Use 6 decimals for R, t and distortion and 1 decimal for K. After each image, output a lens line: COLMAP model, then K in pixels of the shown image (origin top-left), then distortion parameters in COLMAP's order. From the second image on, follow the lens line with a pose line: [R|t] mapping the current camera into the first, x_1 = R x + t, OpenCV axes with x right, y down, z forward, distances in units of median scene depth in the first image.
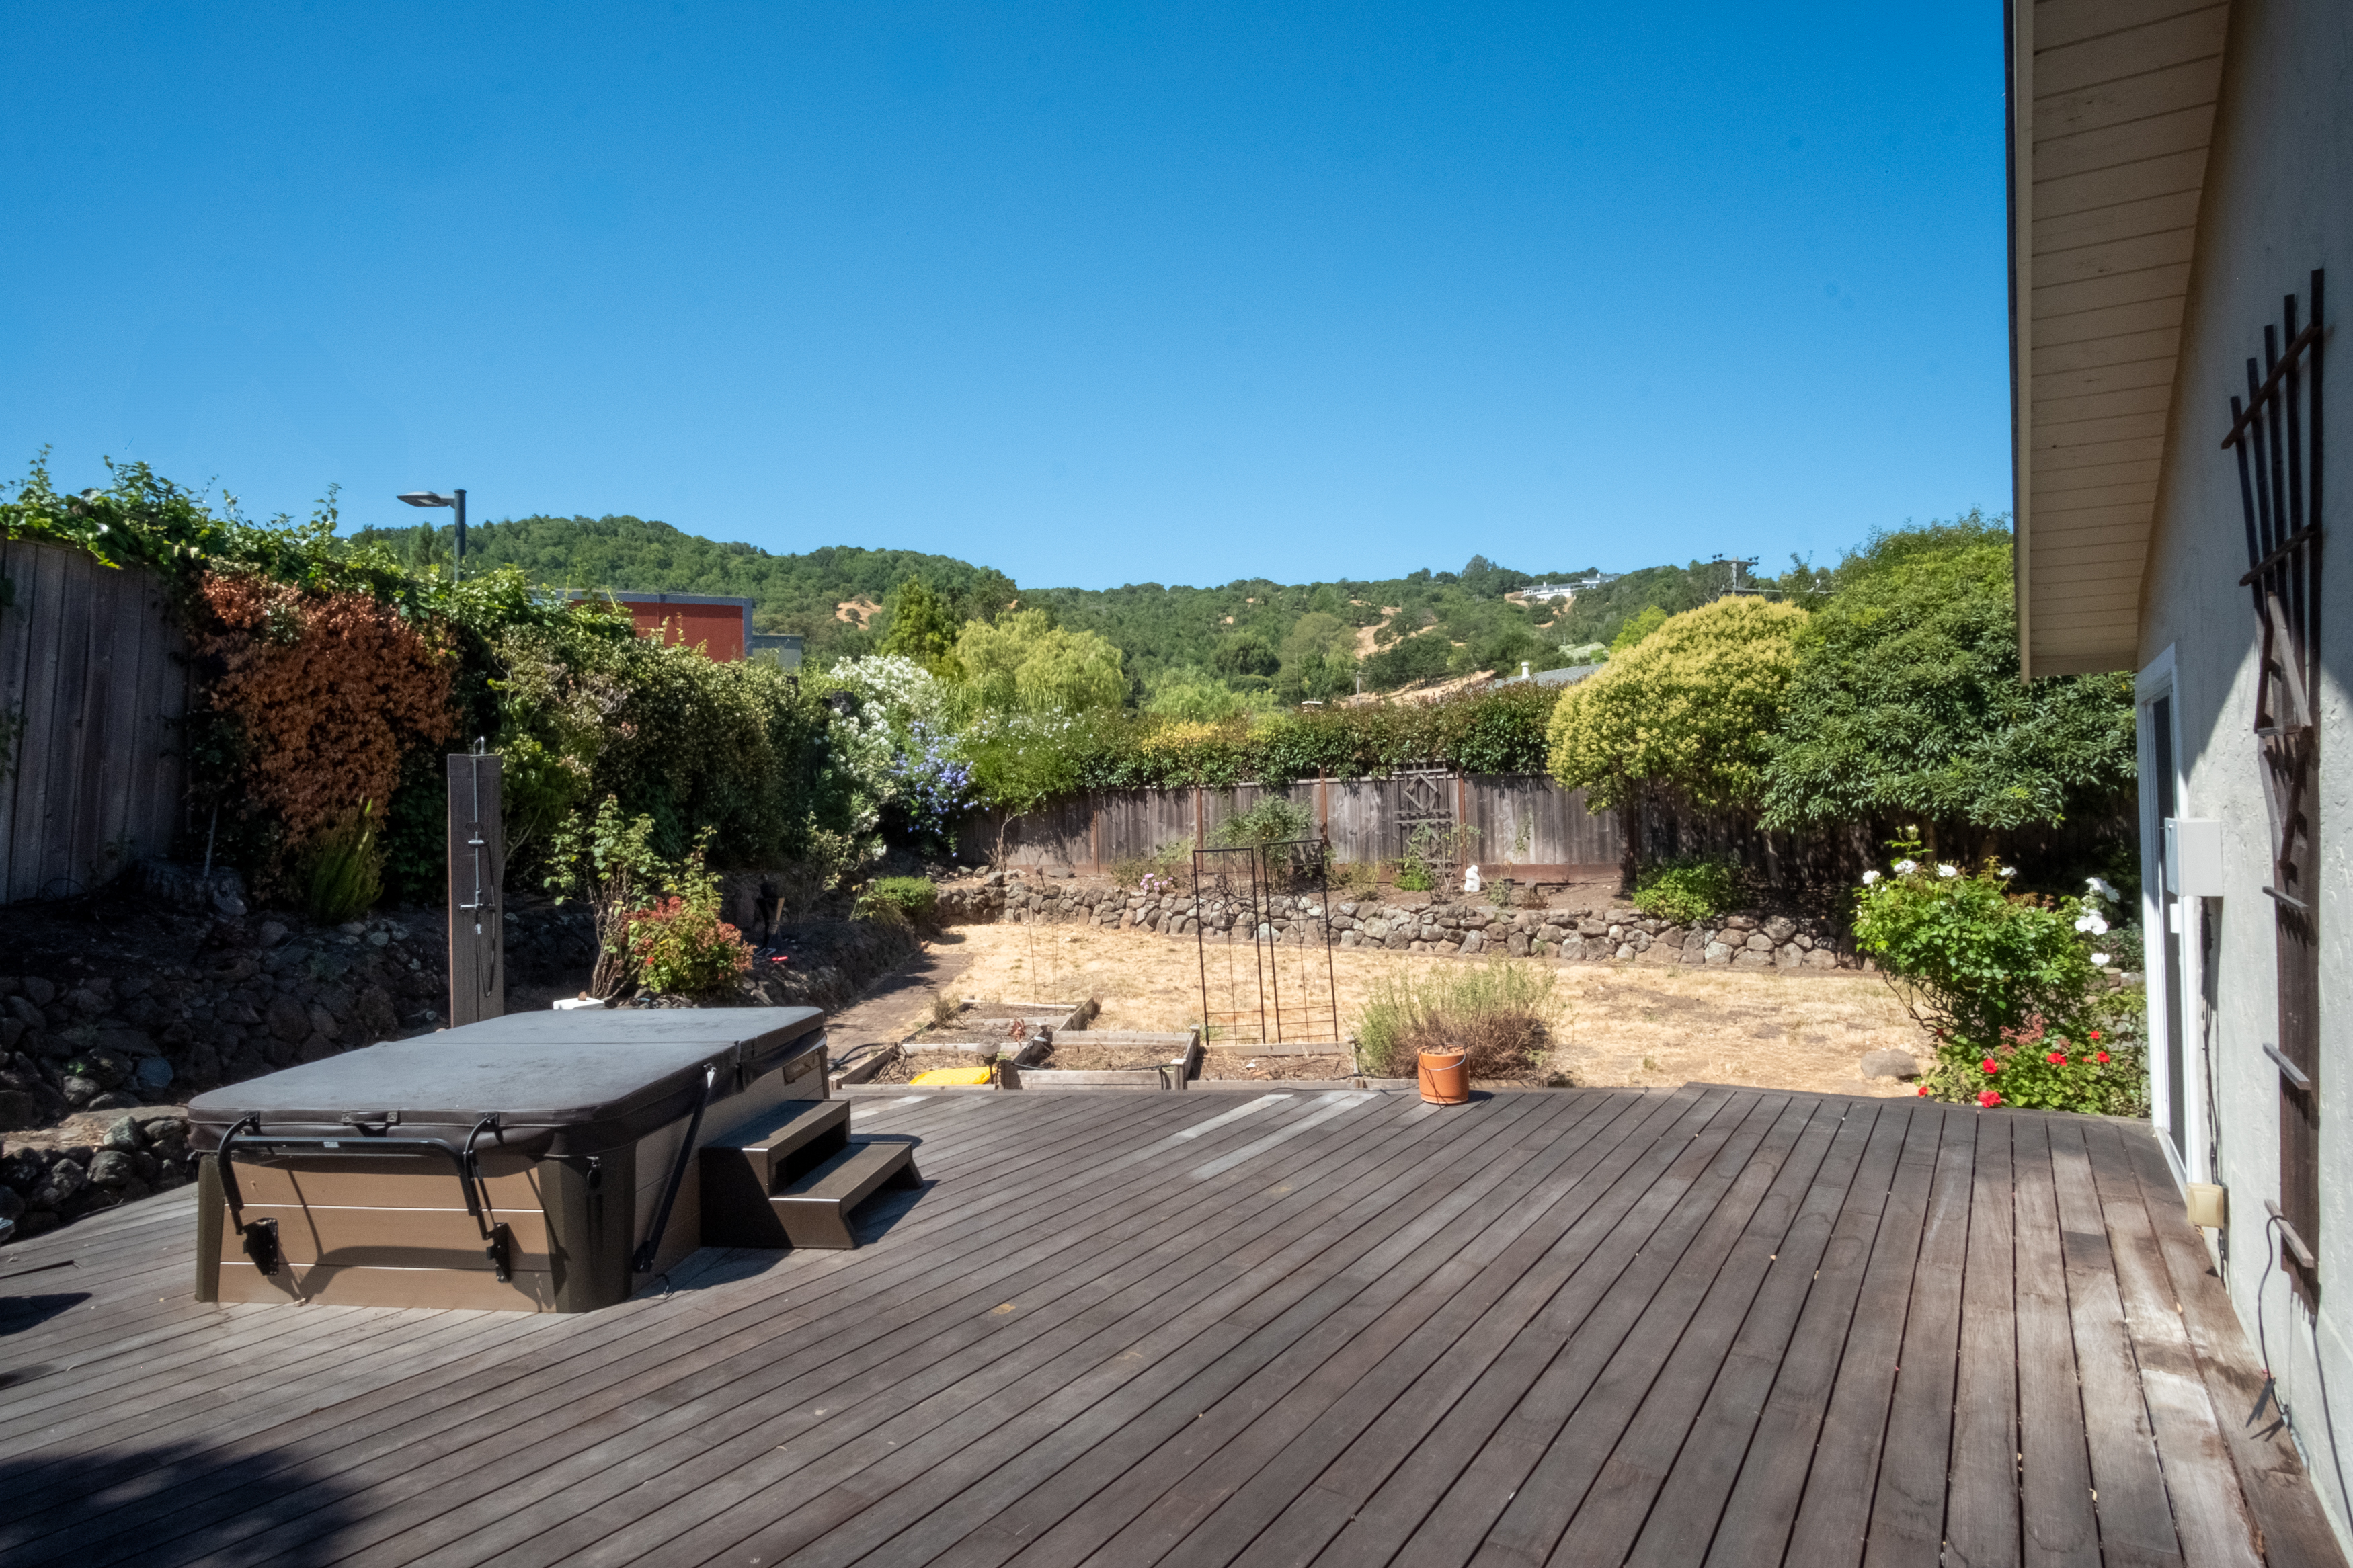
lens RADIAL K [[1258.4, 0, 1174.3], [0, 1258.4, 780.7], [0, 0, 1]] dist [-0.034543, 0.006295]
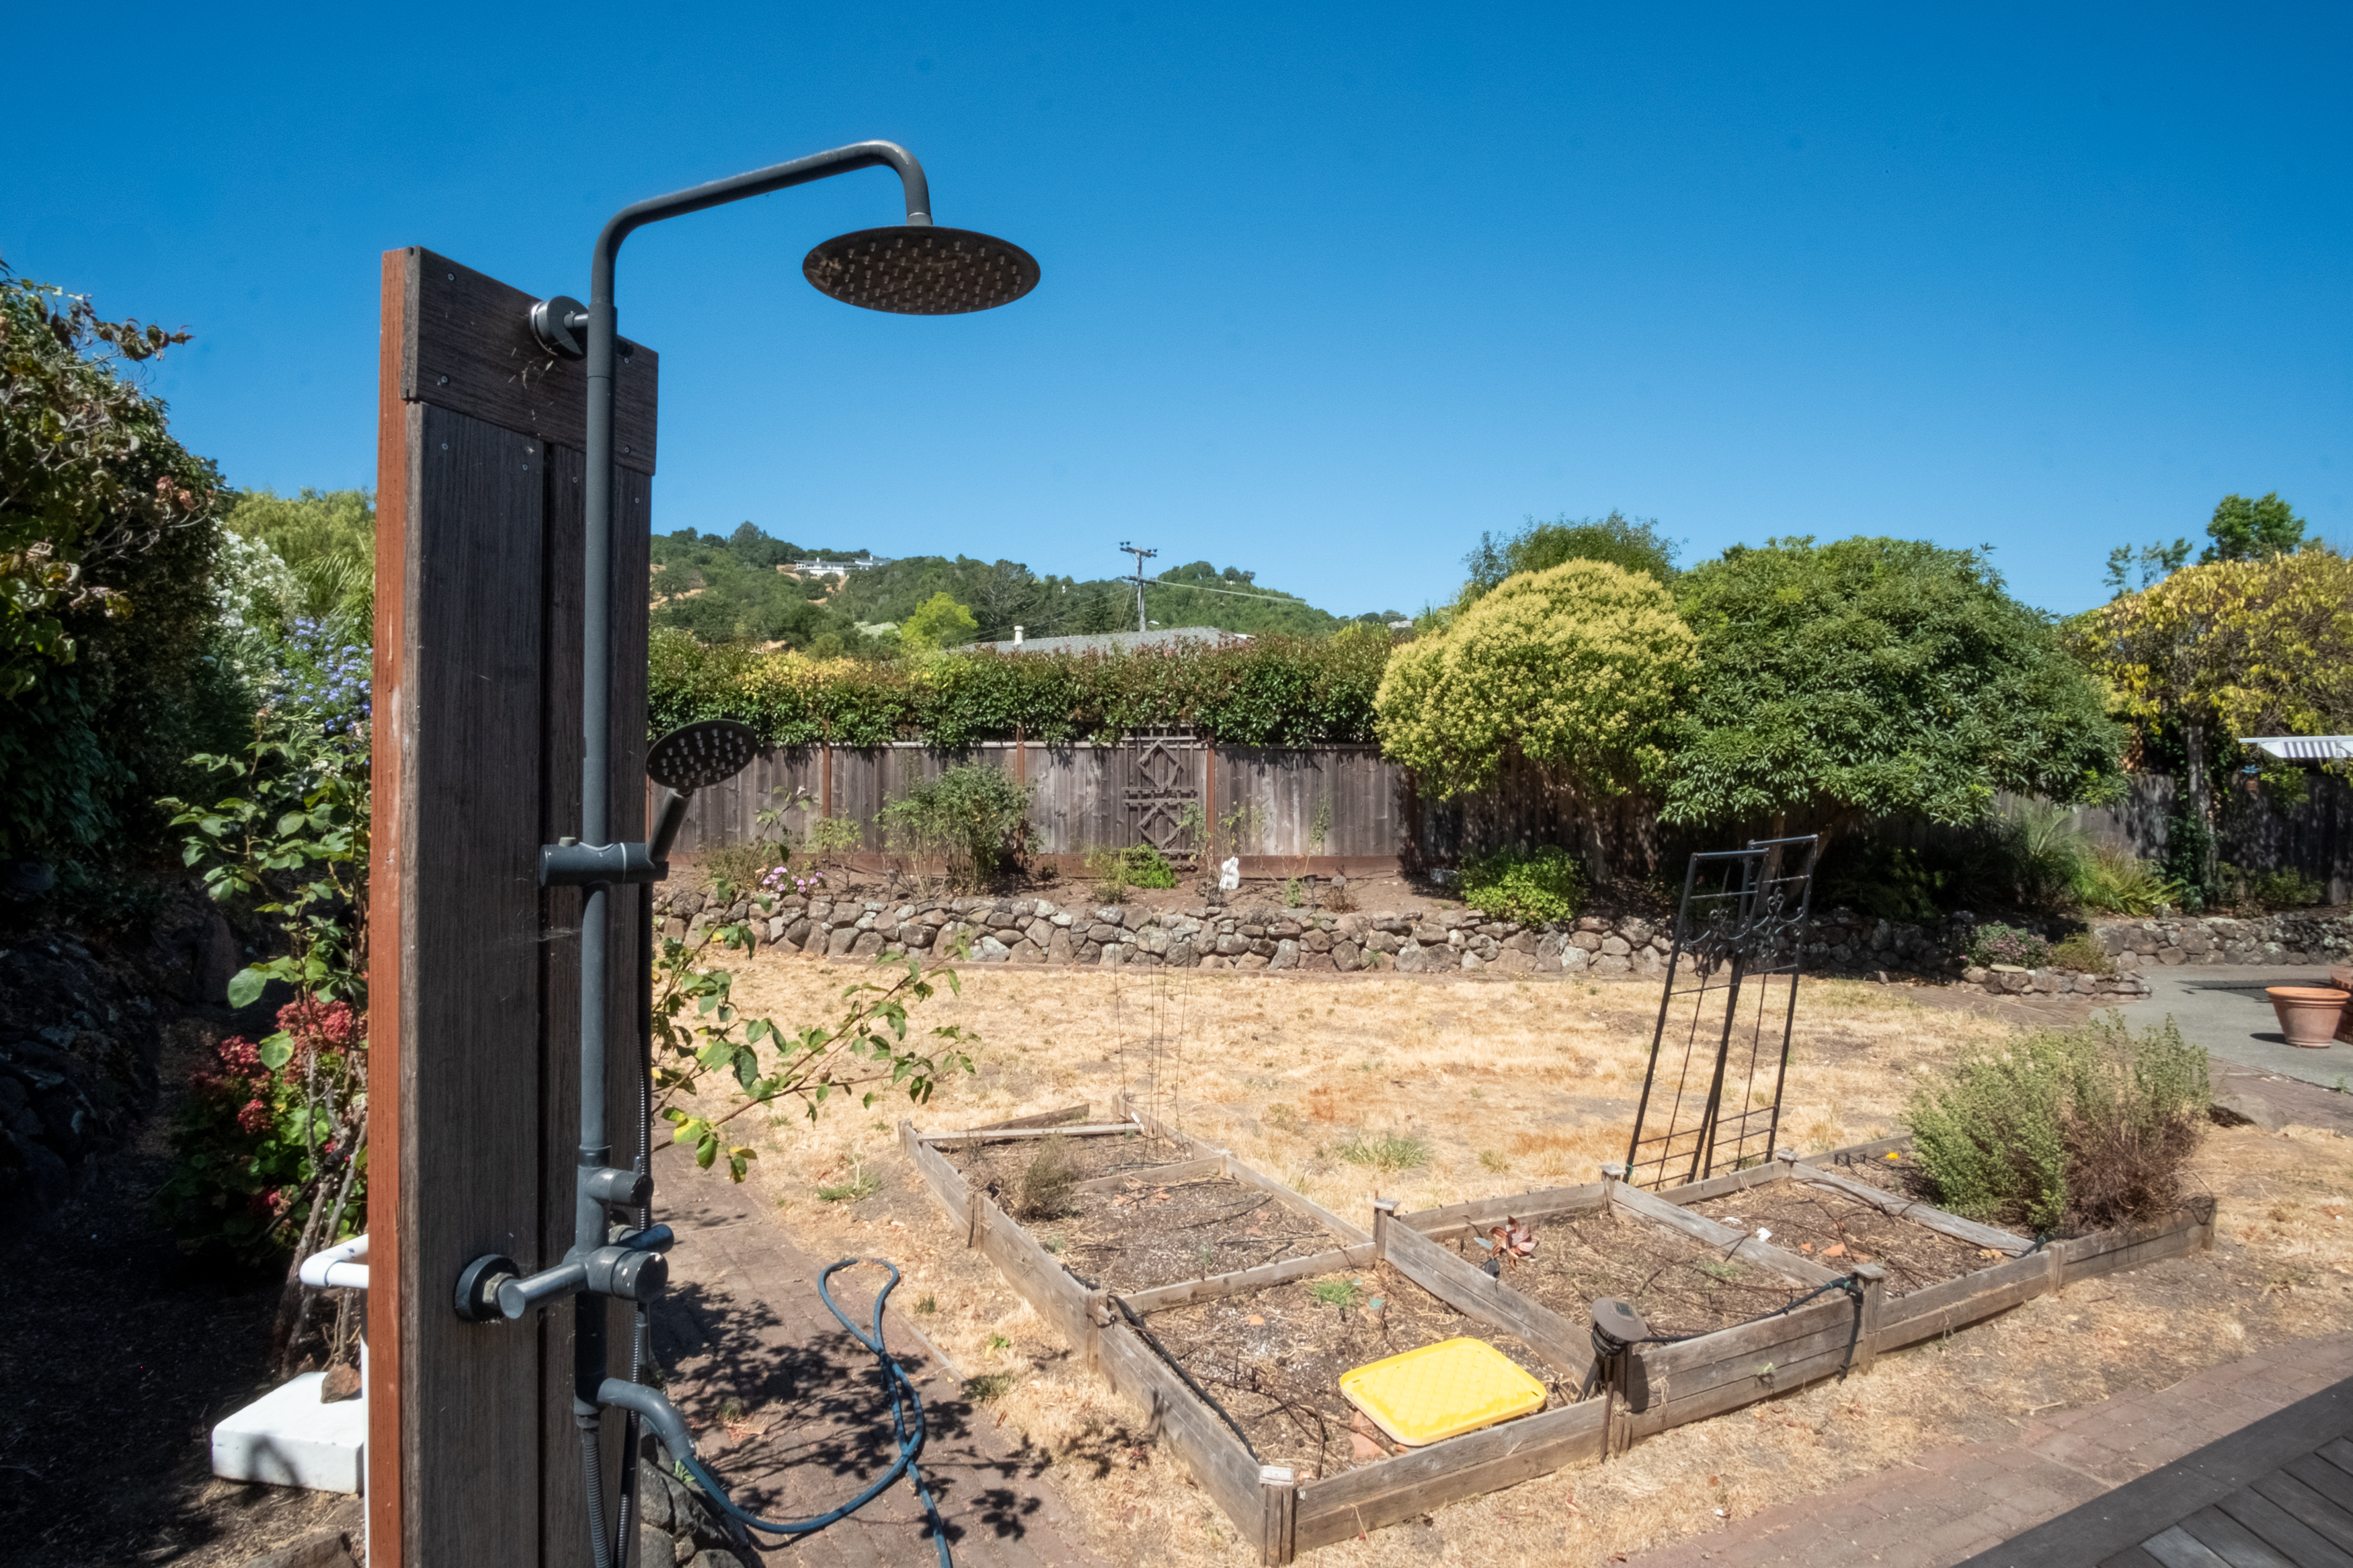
lens RADIAL K [[1258.4, 0, 1174.3], [0, 1258.4, 780.7], [0, 0, 1]] dist [-0.034543, 0.006295]
pose [[0.837624, 0.031409, 0.545343, -0.249043], [-0.041641, 0.999112, 0.006416, 0.014911], [-0.544657, -0.028083, 0.838188, 0.351906]]
